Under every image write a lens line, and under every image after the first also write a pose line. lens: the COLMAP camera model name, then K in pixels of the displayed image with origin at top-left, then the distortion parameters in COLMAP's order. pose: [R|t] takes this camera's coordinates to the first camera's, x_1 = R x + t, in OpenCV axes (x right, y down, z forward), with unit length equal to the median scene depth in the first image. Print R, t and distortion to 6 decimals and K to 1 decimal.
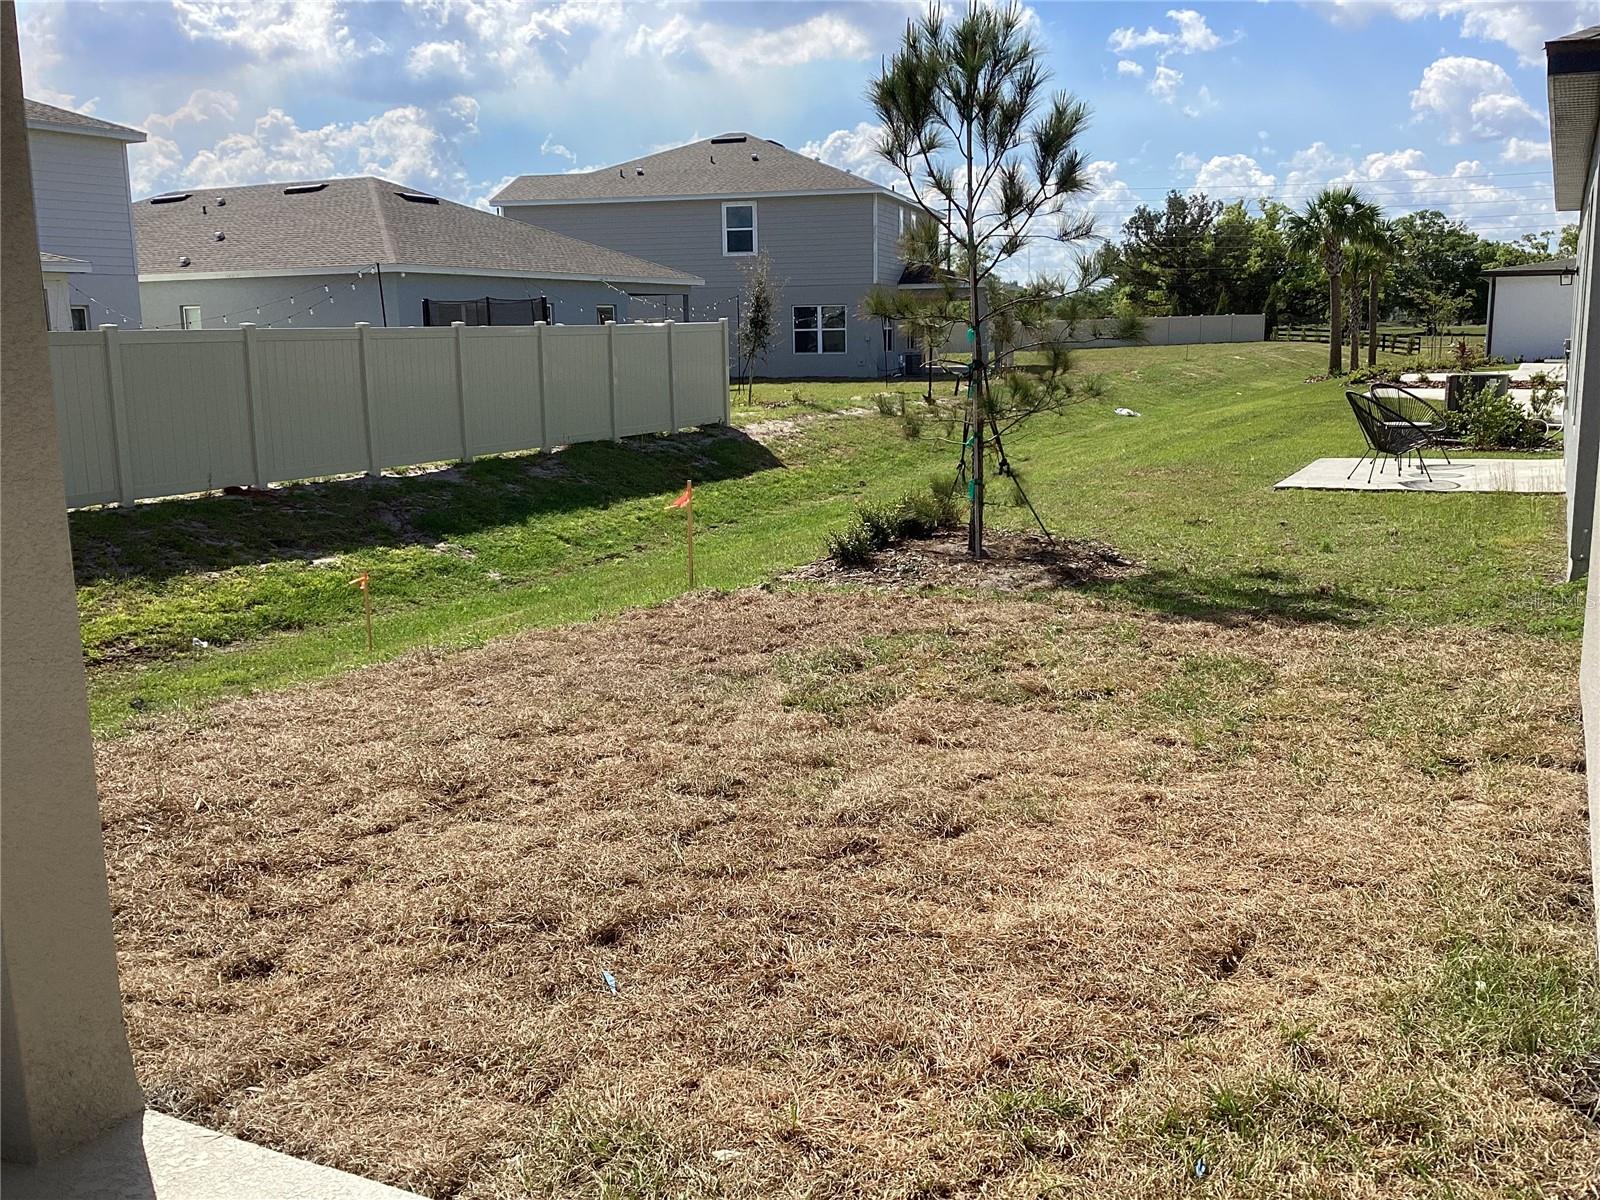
lens RADIAL K [[1440.9, 0, 800.0], [0, 1440.9, 600.0], [0, 0, 1]] dist [0.060909, -0.125162]
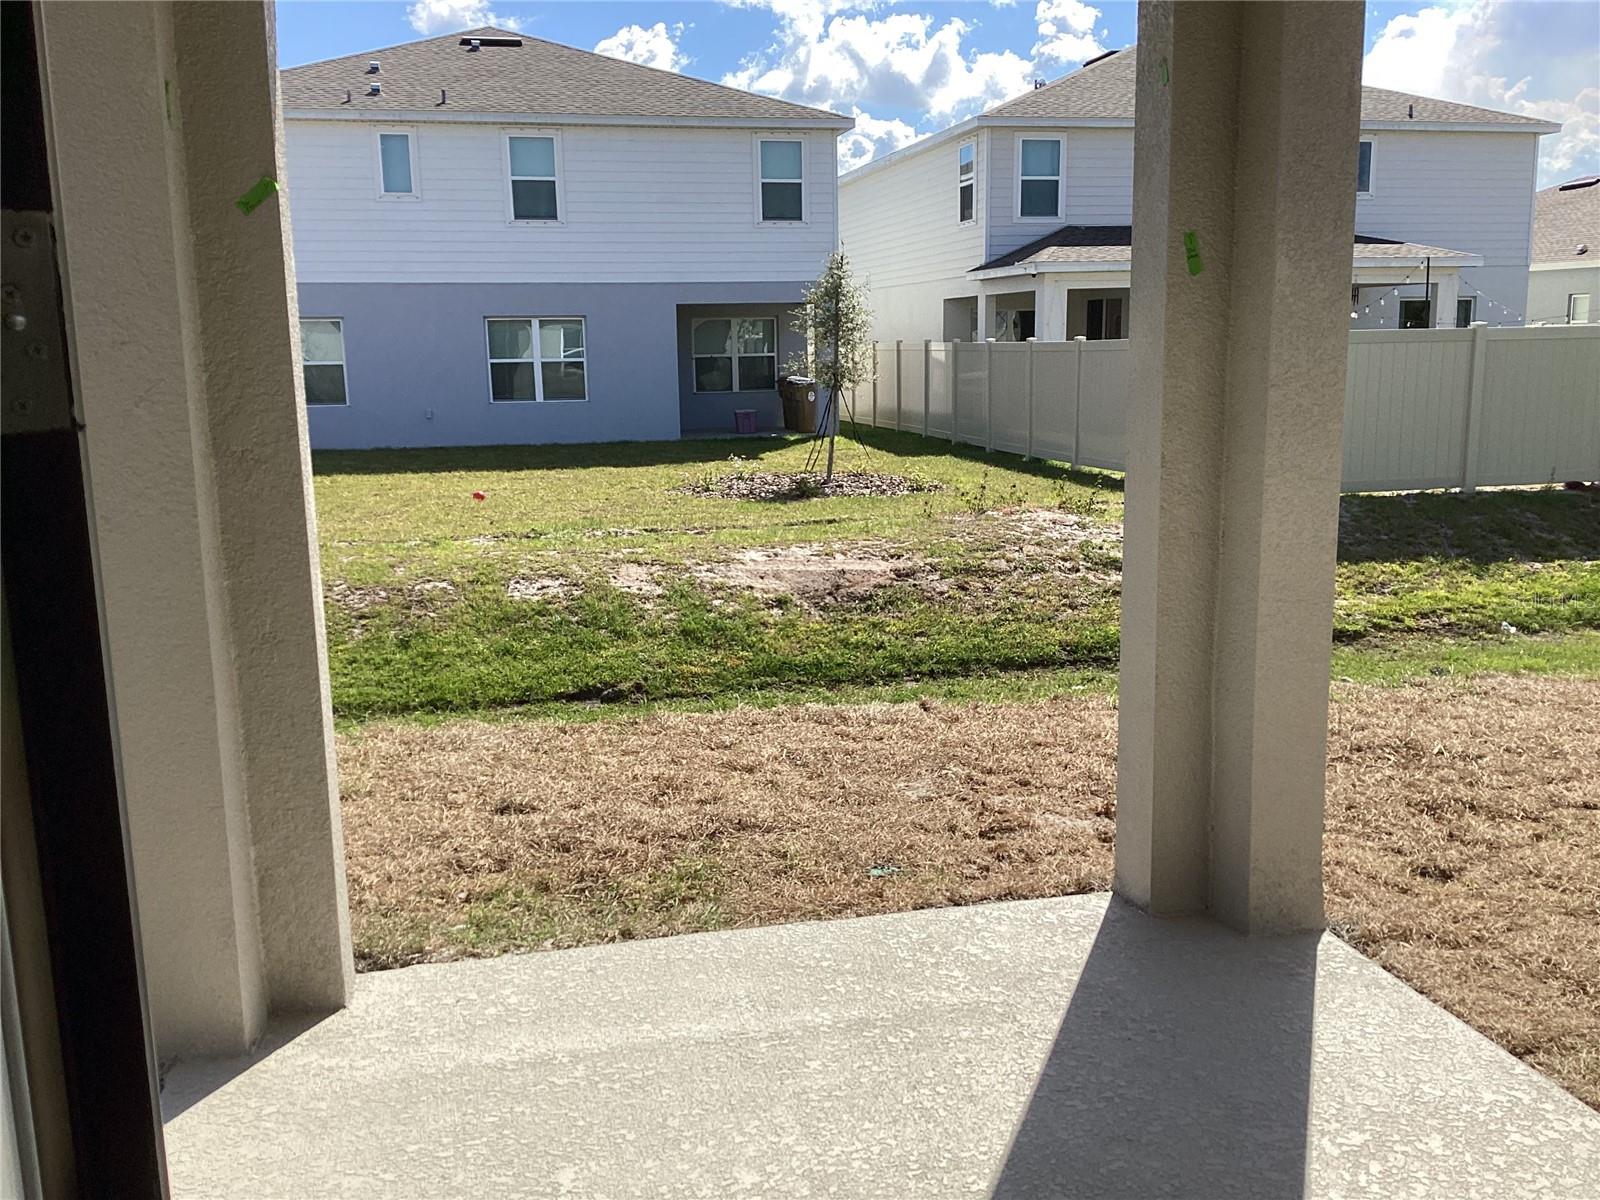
lens RADIAL K [[1440.9, 0, 800.0], [0, 1440.9, 600.0], [0, 0, 1]] dist [0.060909, -0.125162]
pose [[0.634071, 0.143349, -0.759872, 0.154084], [-0.133759, 0.988187, 0.074807, -0.000952], [0.761618, 0.054207, 0.645755, -0.194312]]
